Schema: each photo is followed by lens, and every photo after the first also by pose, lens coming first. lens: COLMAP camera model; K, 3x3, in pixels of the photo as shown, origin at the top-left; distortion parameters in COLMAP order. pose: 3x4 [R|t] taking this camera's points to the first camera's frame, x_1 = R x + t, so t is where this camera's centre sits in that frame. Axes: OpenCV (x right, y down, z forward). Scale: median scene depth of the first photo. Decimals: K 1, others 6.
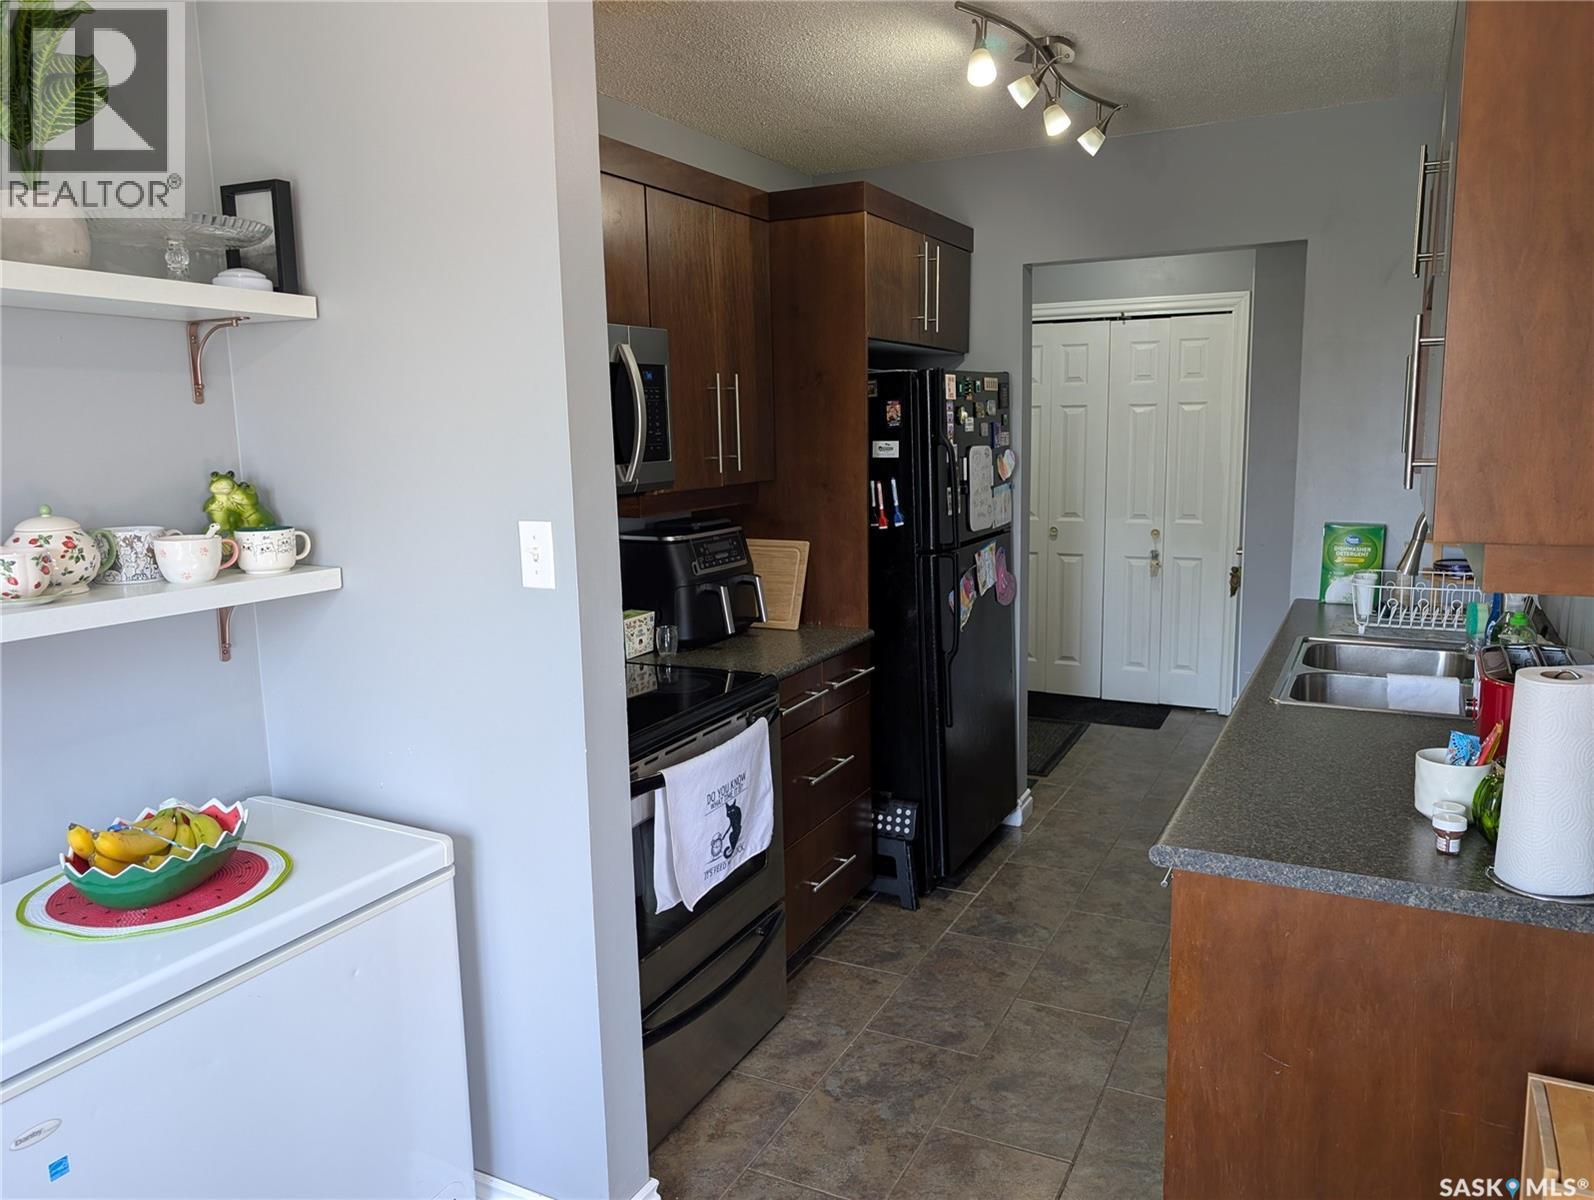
lens RADIAL K [[1124.7, 0, 790.3], [0, 1124.7, 606.0], [0, 0, 1]] dist [0.067652, -0.084956]
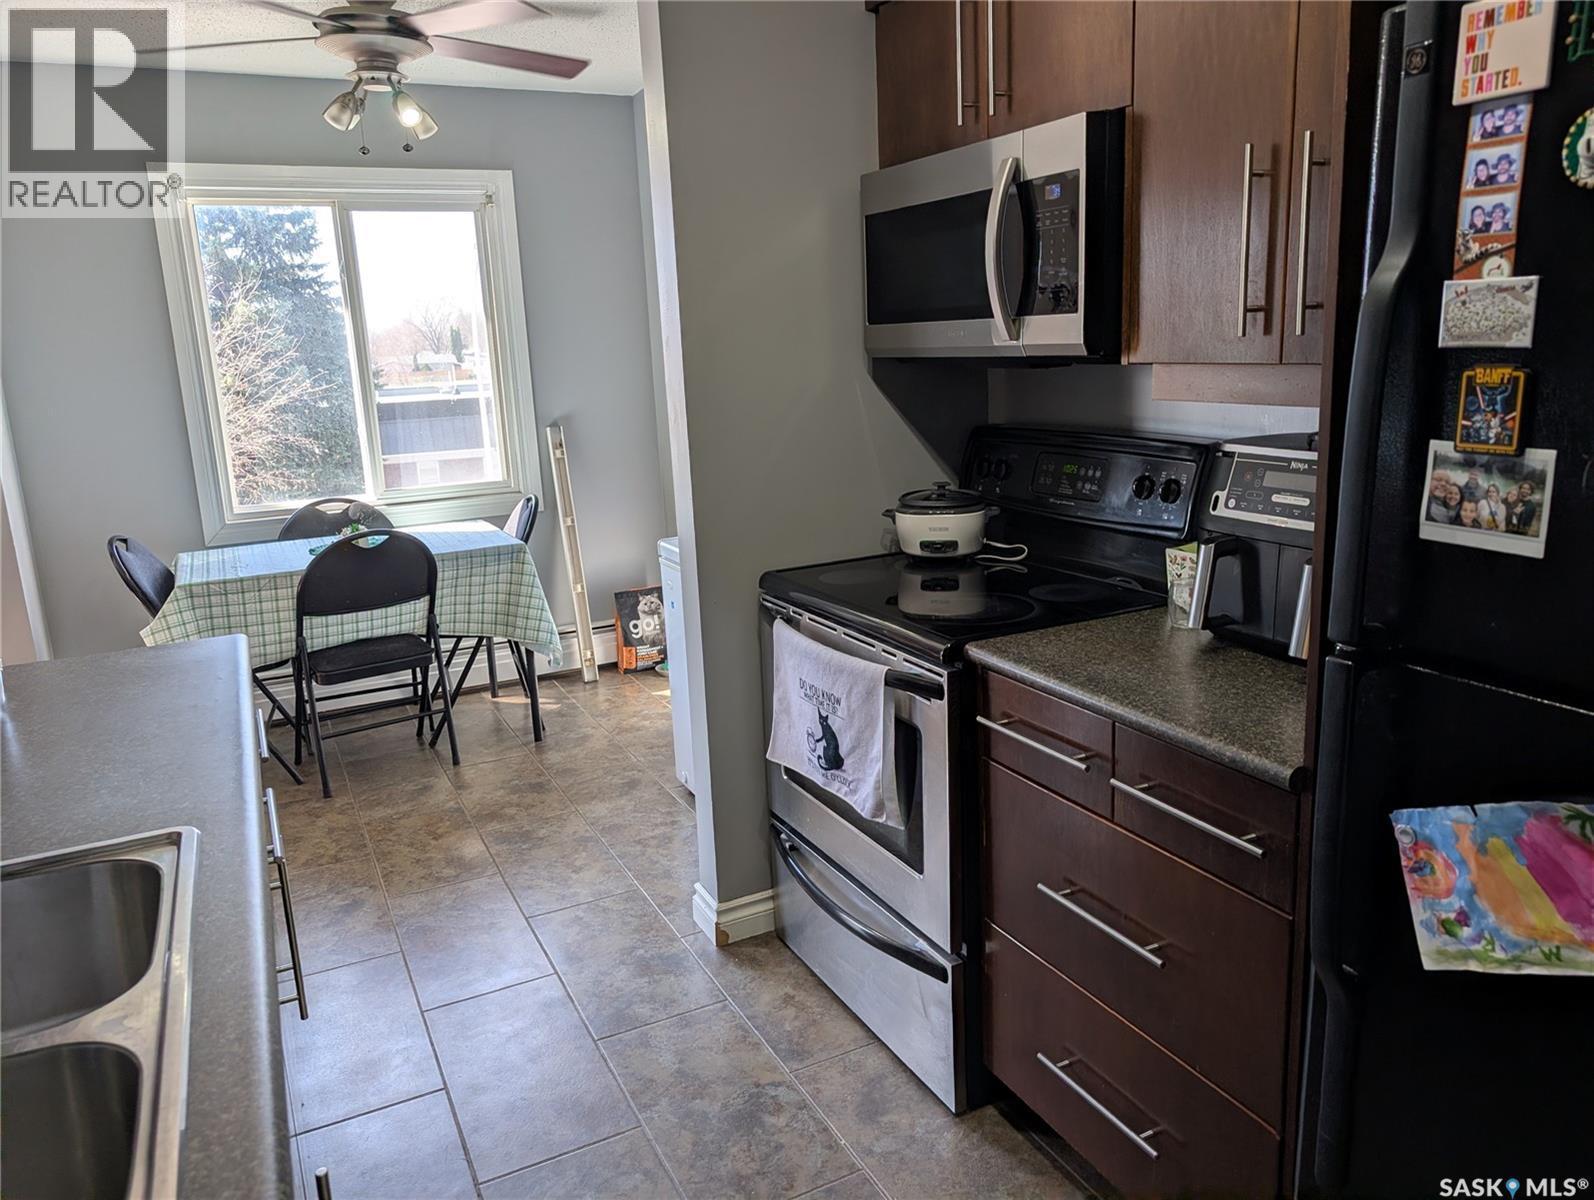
lens RADIAL K [[1144.2, 0, 805.1], [0, 1144.2, 587.6], [0, 0, 1]] dist [0.031439, -0.039130]
pose [[-0.578491, 0.224971, -0.784051, 0.462857], [-0.075538, 0.942308, 0.326113, -0.153072], [0.812184, 0.247879, -0.528123, 1.046447]]
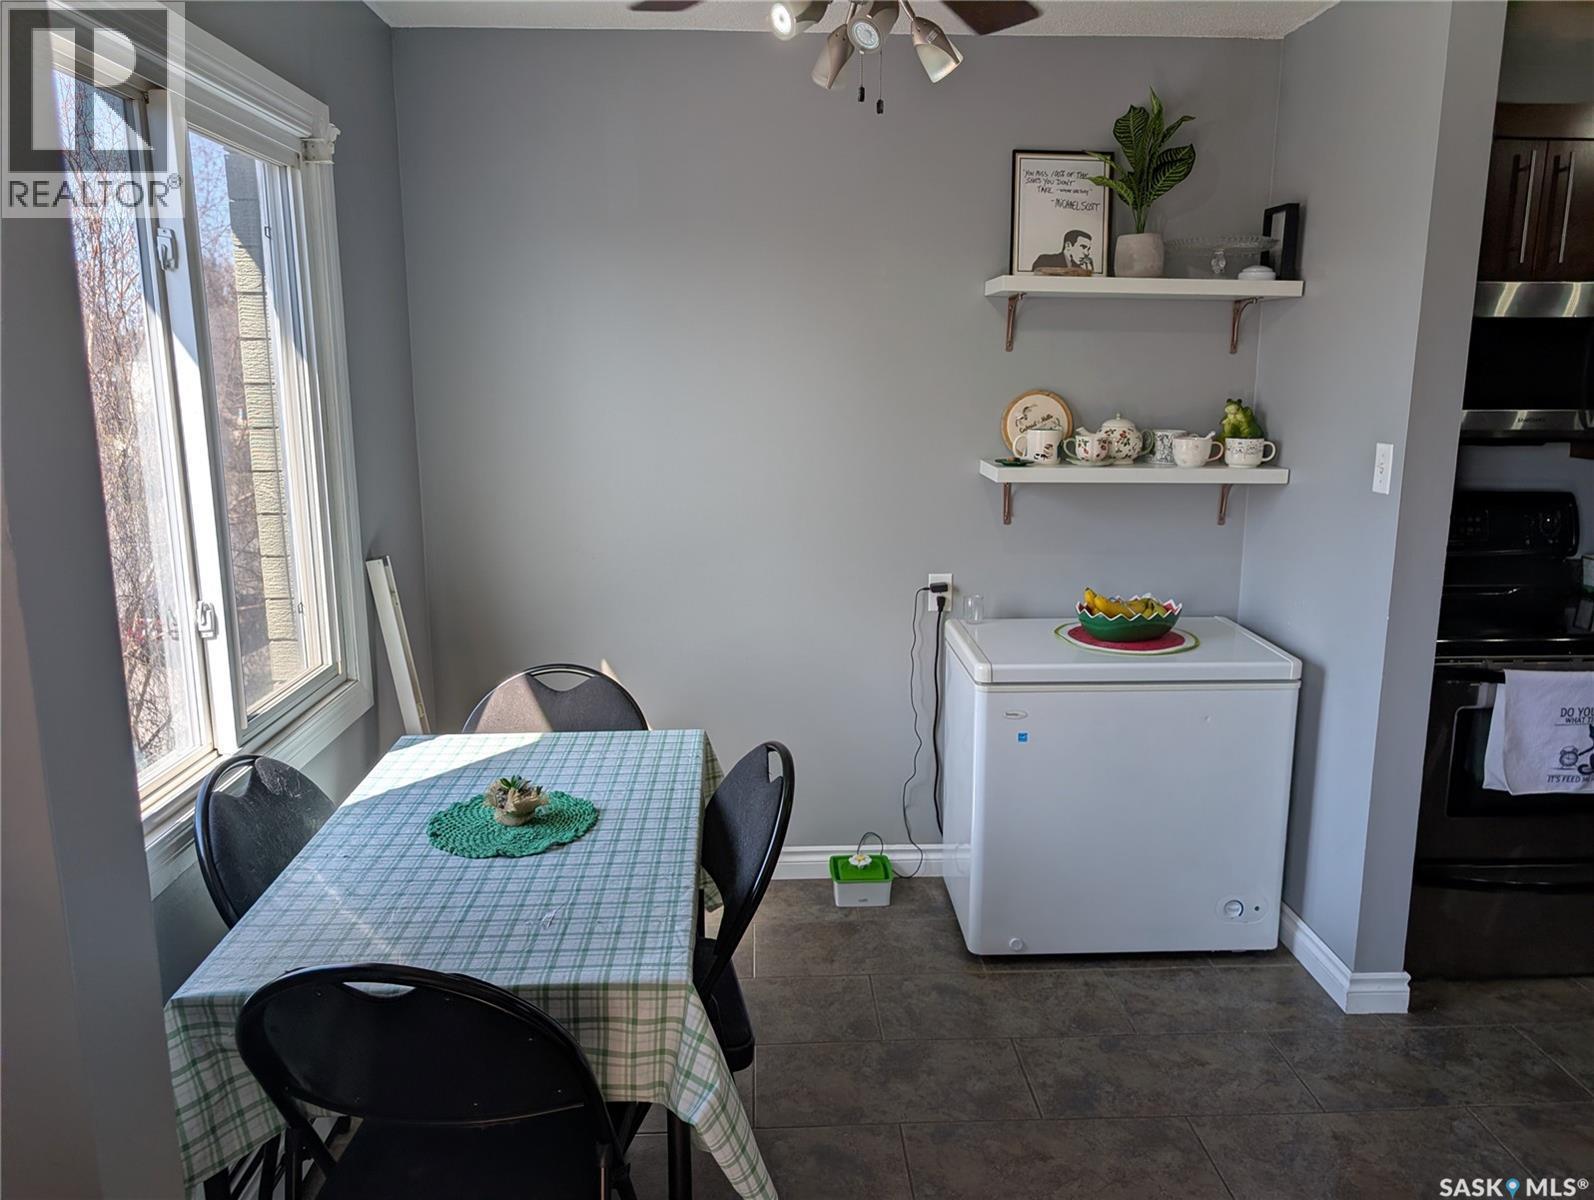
lens RADIAL K [[1144.2, 0, 805.1], [0, 1144.2, 587.6], [0, 0, 1]] dist [0.031439, -0.039130]
pose [[0.497283, 0.184393, -0.847767, 0.350183], [-0.152071, 0.980551, 0.124072, 0.016365], [0.854157, 0.067222, 0.515652, -0.167298]]
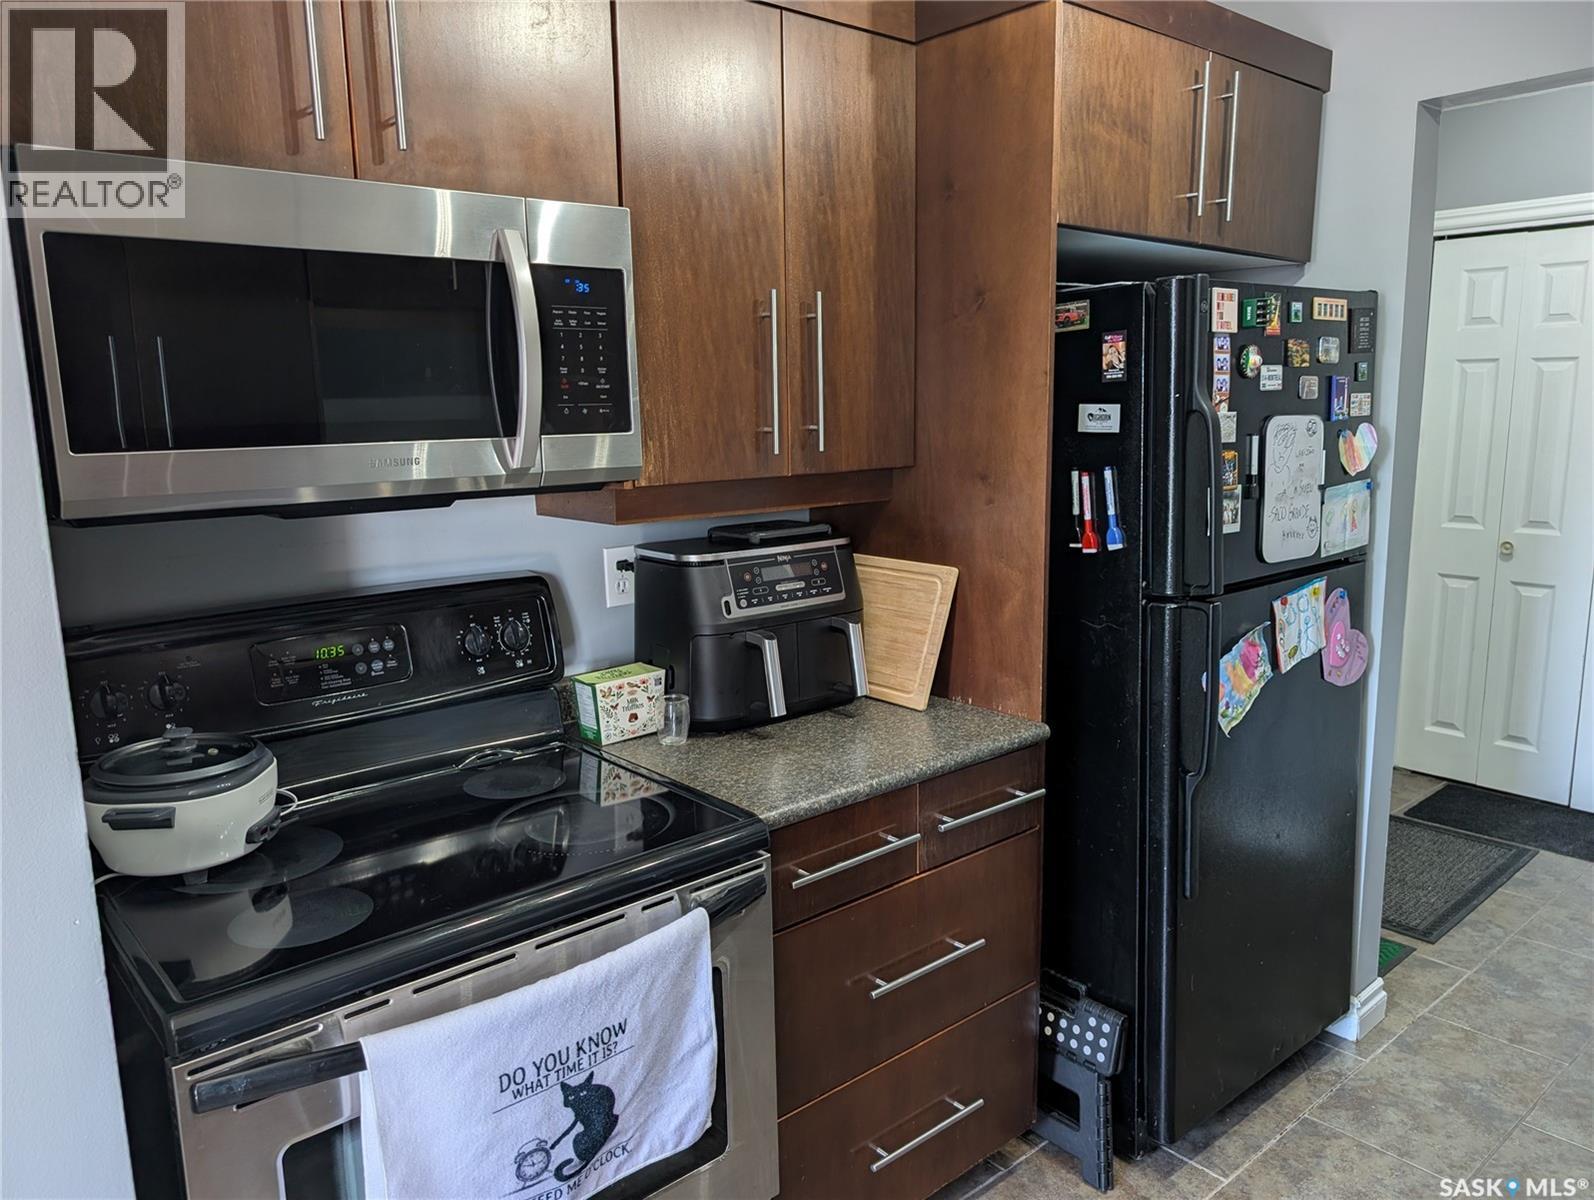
lens RADIAL K [[1139.9, 0, 797.0], [0, 1139.9, 600.0], [0, 0, 1]] dist [0.002990, 0.005032]
pose [[0.929008, 0.071107, -0.363165, 0.161822], [-0.063699, 0.997445, 0.032351, -0.054514], [0.364537, -0.006921, 0.931163, 0.392314]]
